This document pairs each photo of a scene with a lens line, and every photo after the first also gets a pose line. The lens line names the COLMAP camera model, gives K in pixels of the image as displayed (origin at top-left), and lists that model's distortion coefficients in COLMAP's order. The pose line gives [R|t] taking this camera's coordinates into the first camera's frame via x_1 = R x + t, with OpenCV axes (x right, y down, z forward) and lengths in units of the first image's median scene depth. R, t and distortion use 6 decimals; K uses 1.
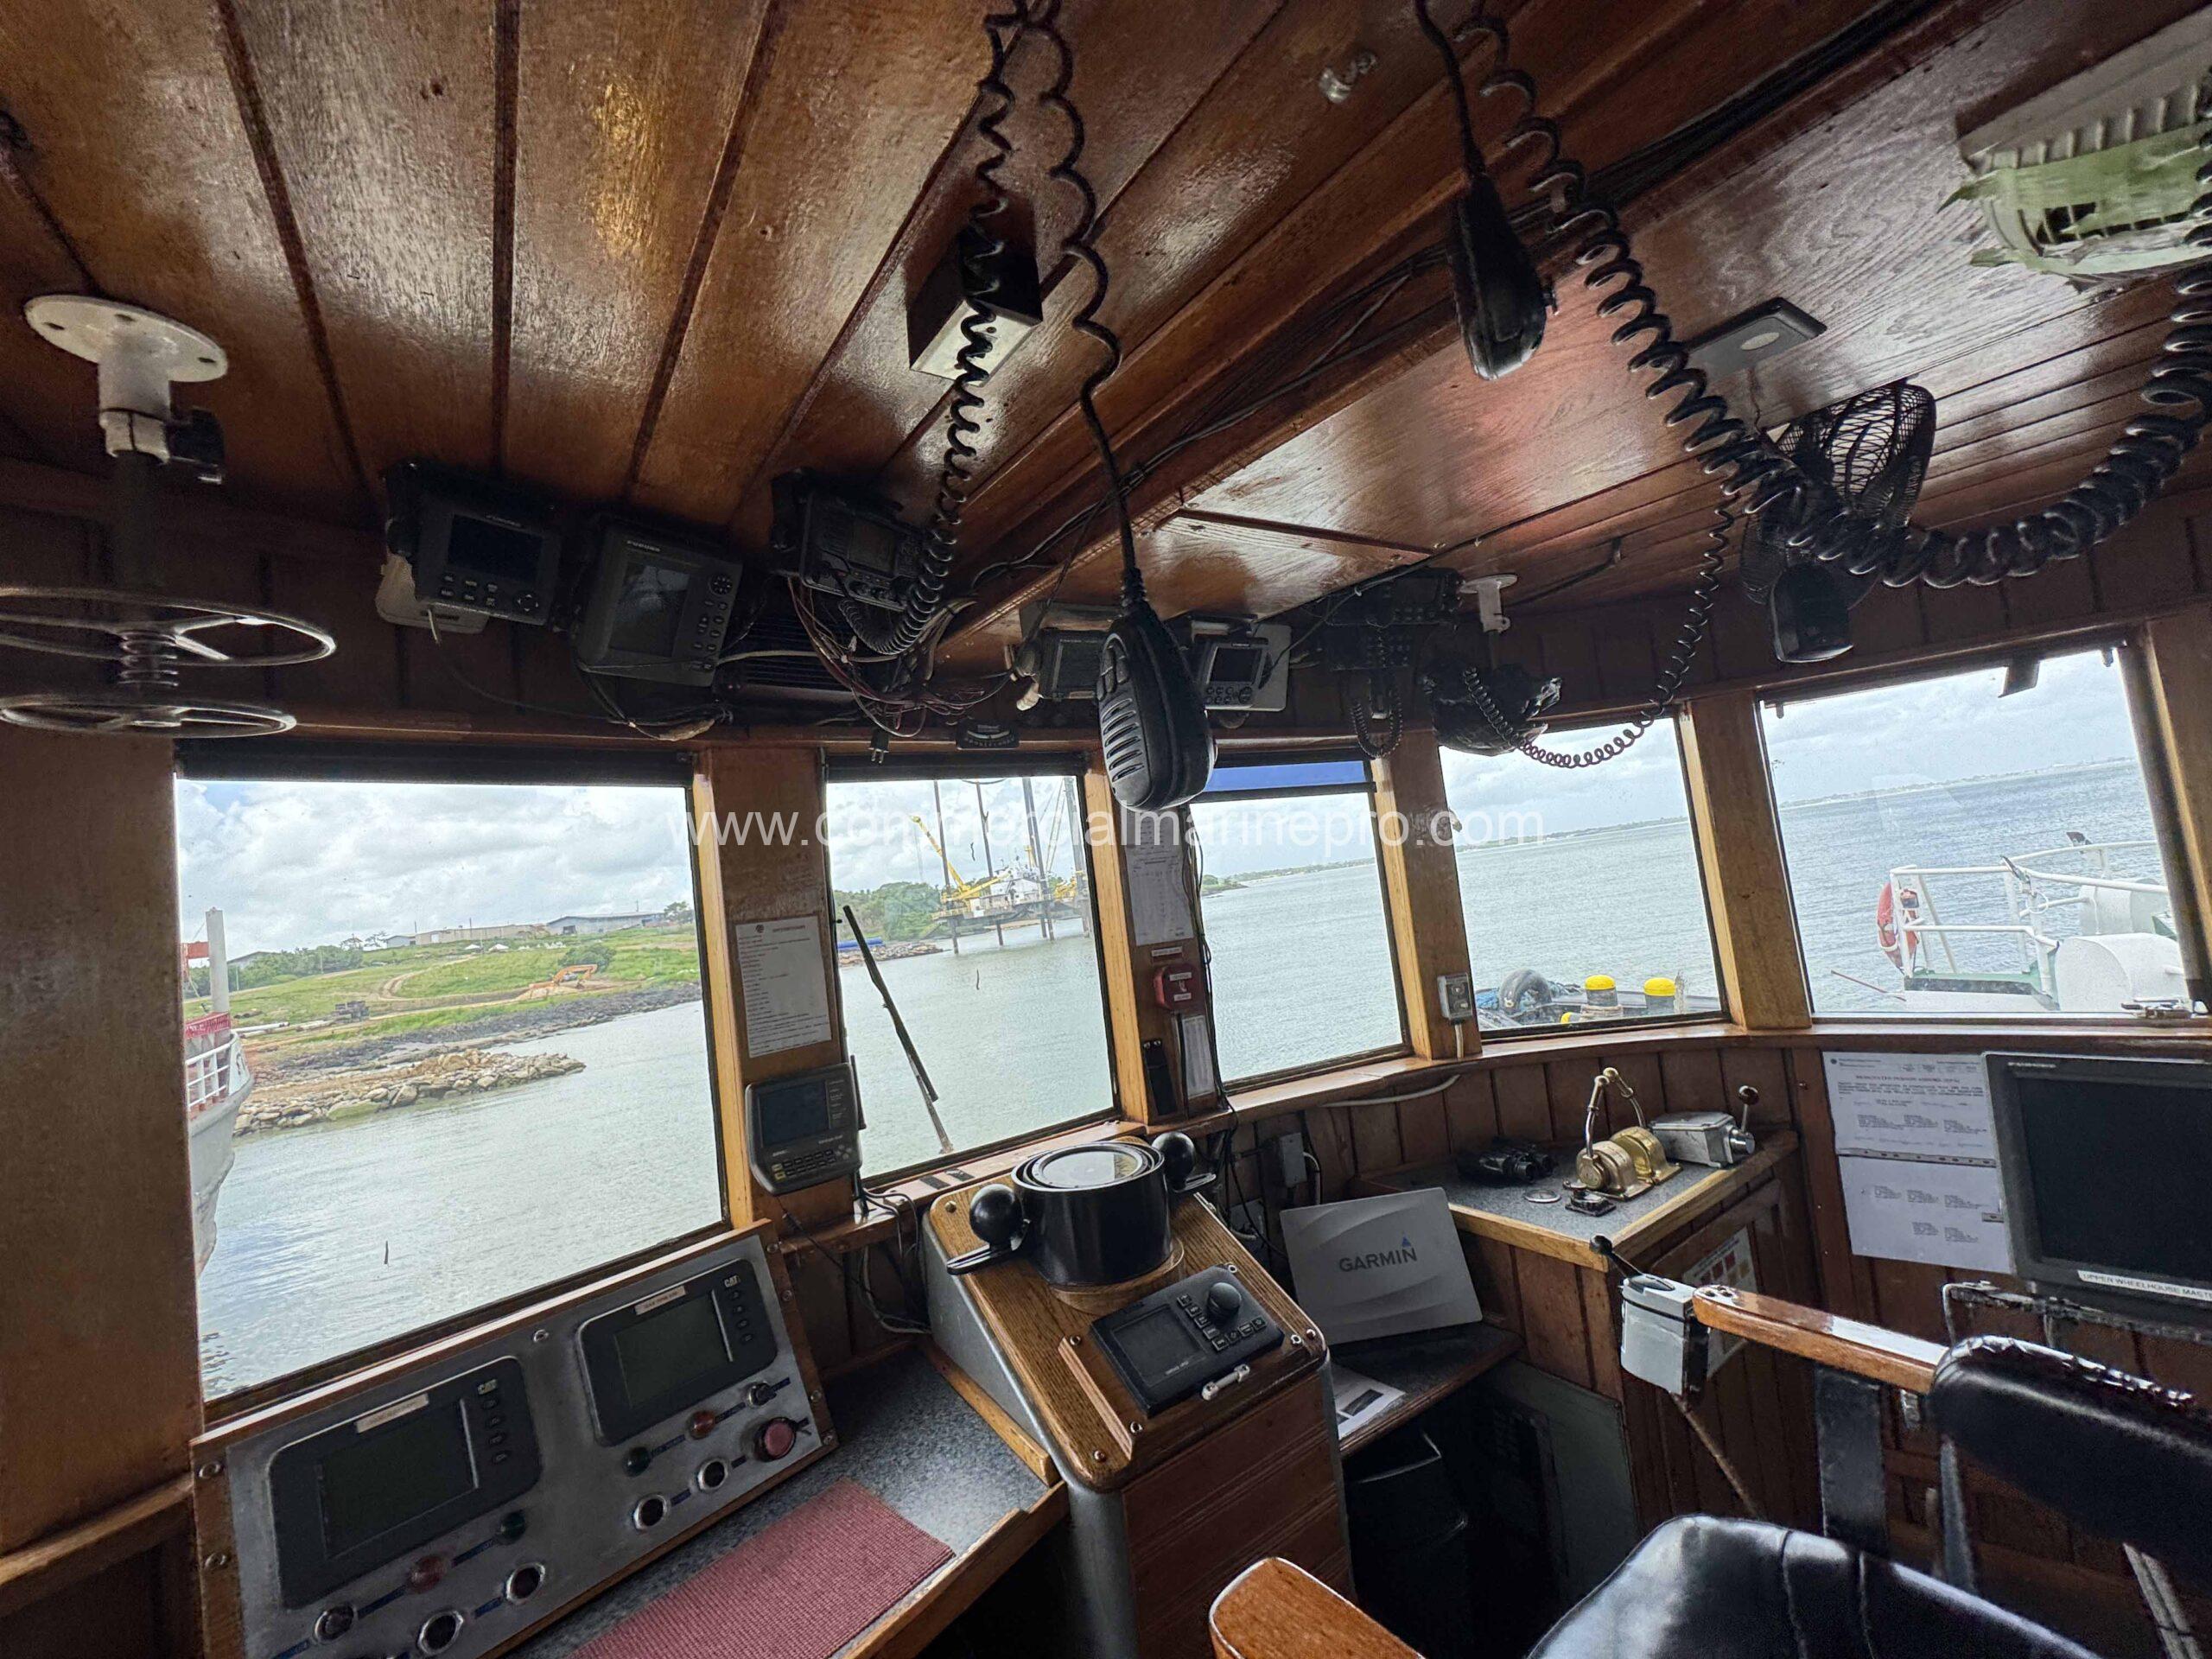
lens RADIAL K [[891.4, 0, 1103.5], [0, 891.4, 824.8], [0, 0, 1]] dist [-0.003809, 0.000275]
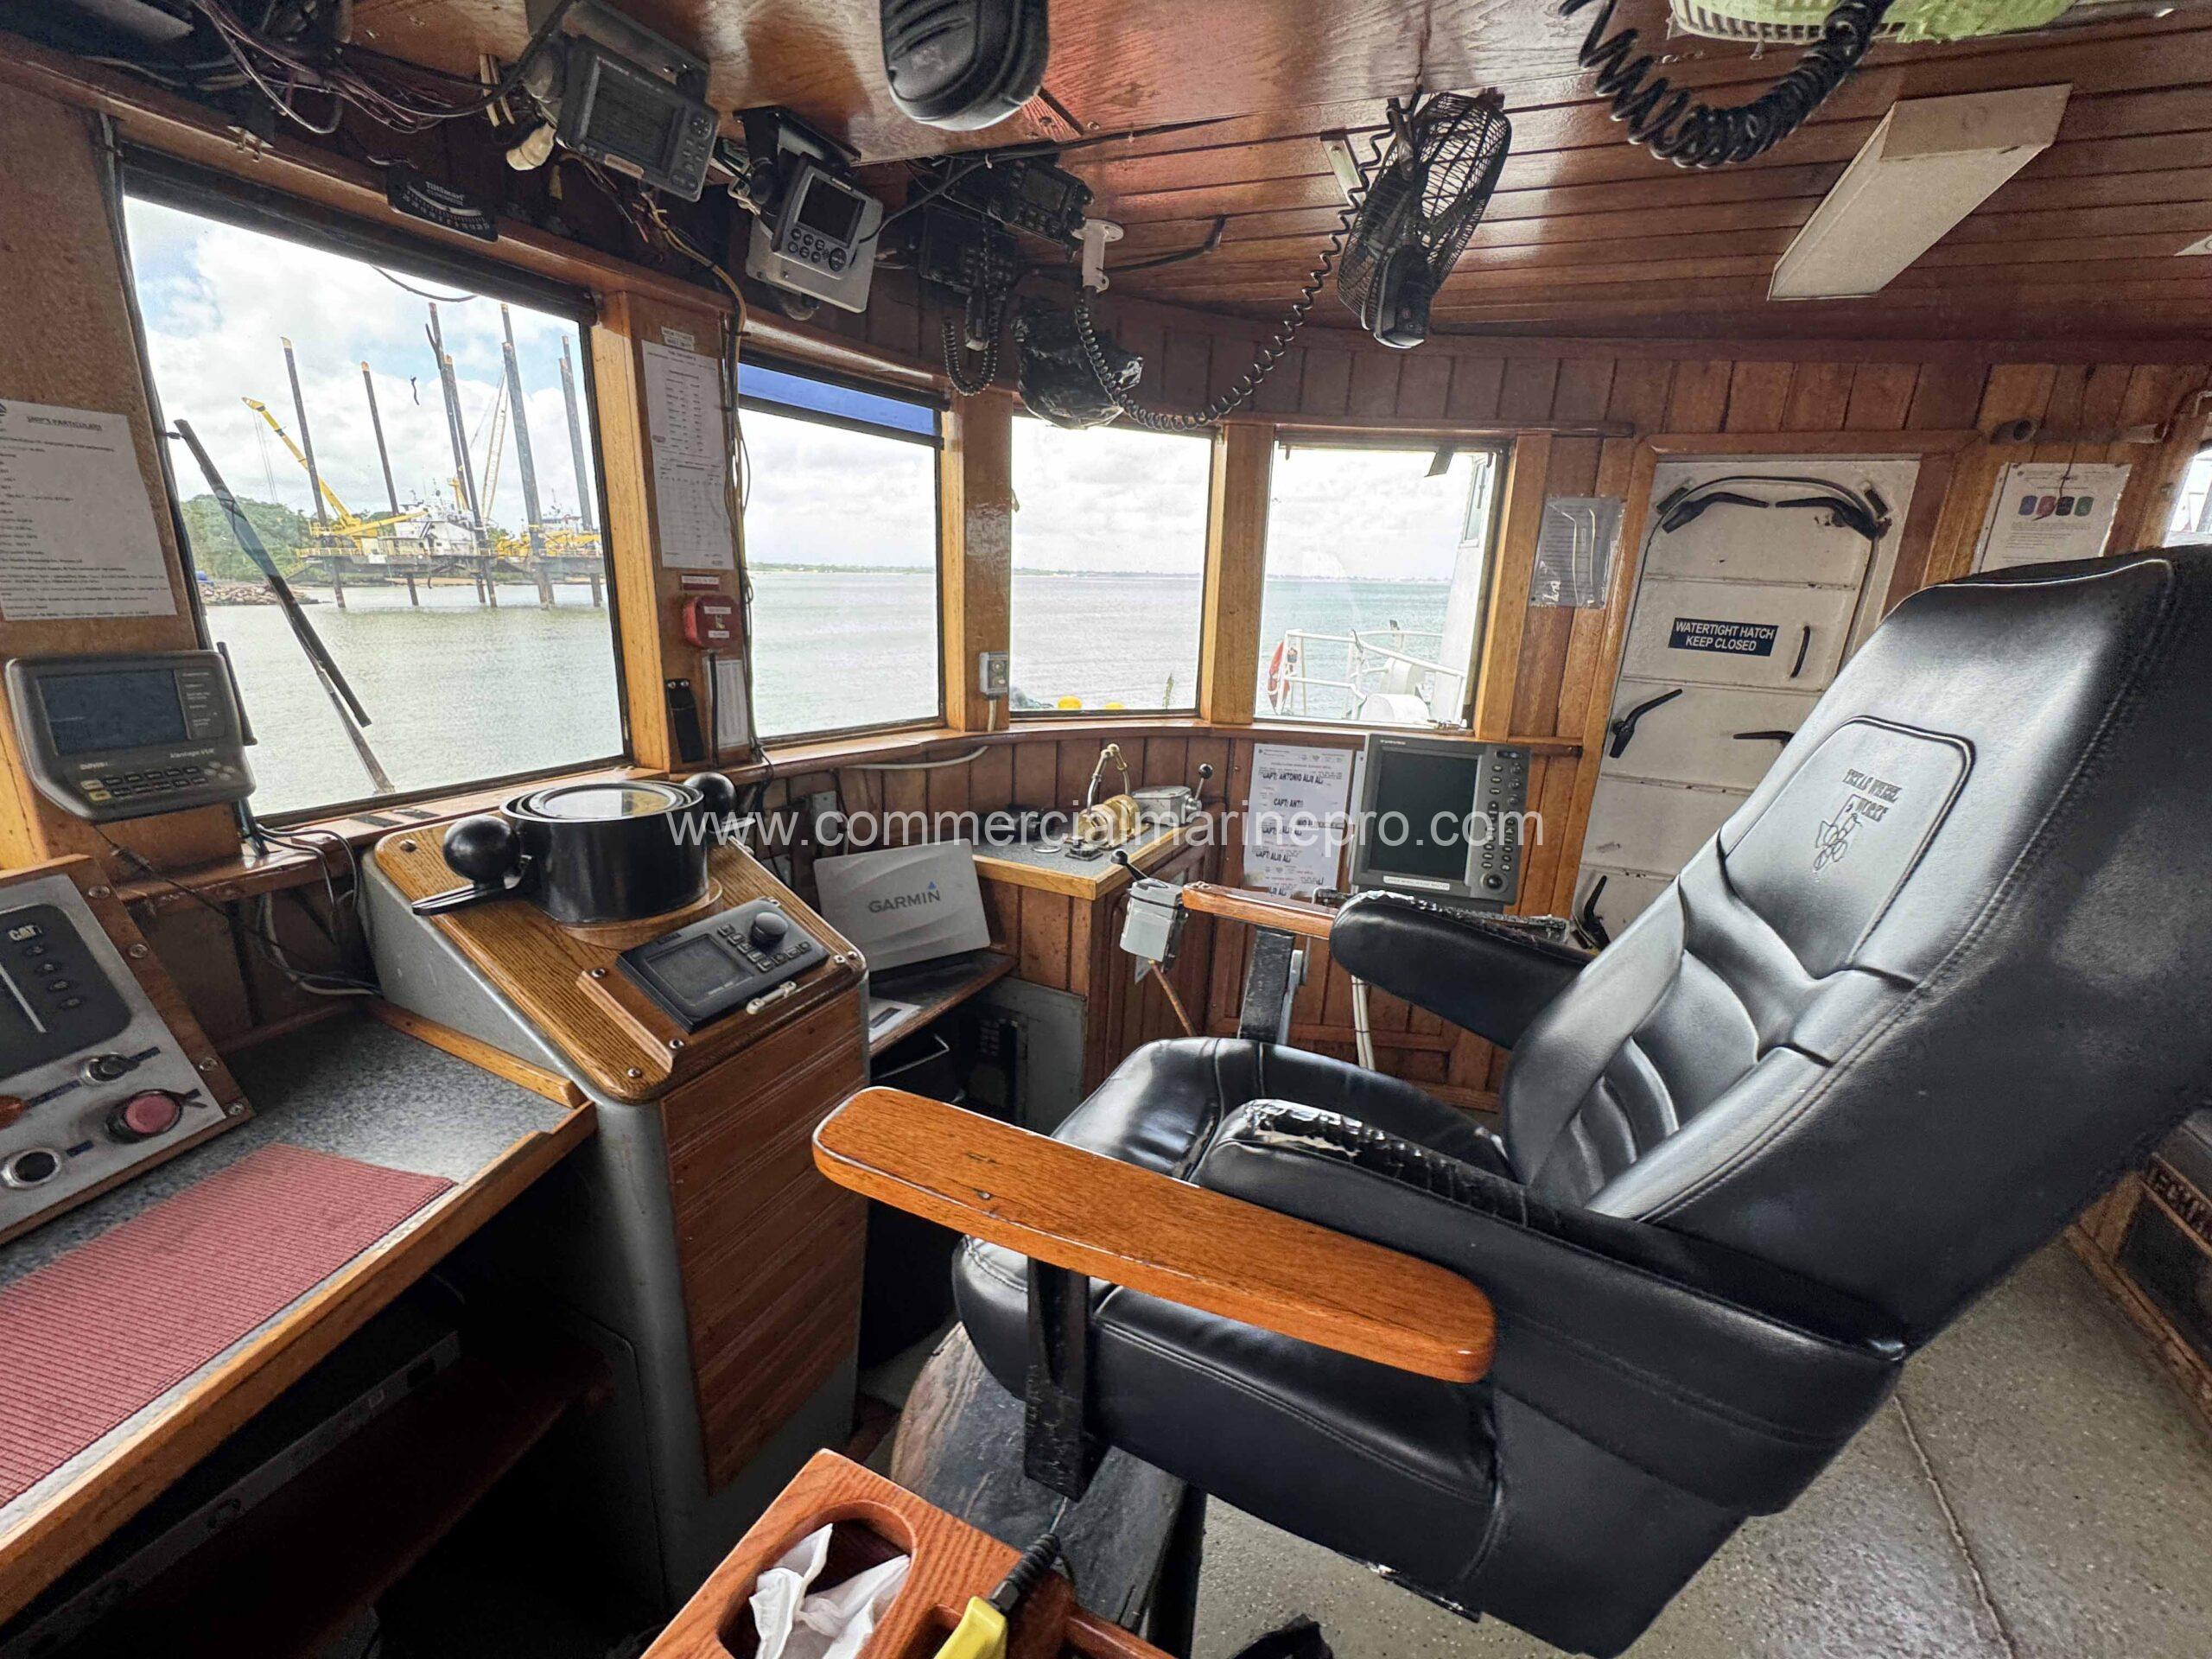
lens RADIAL K [[891.4, 0, 1103.5], [0, 891.4, 824.8], [0, 0, 1]] dist [-0.003809, 0.000275]
pose [[0.851230, 0.008516, 0.524724, -0.060389], [-0.169287, 0.950874, 0.259192, 0.101387], [-0.496739, -0.309461, 0.810854, 0.054276]]
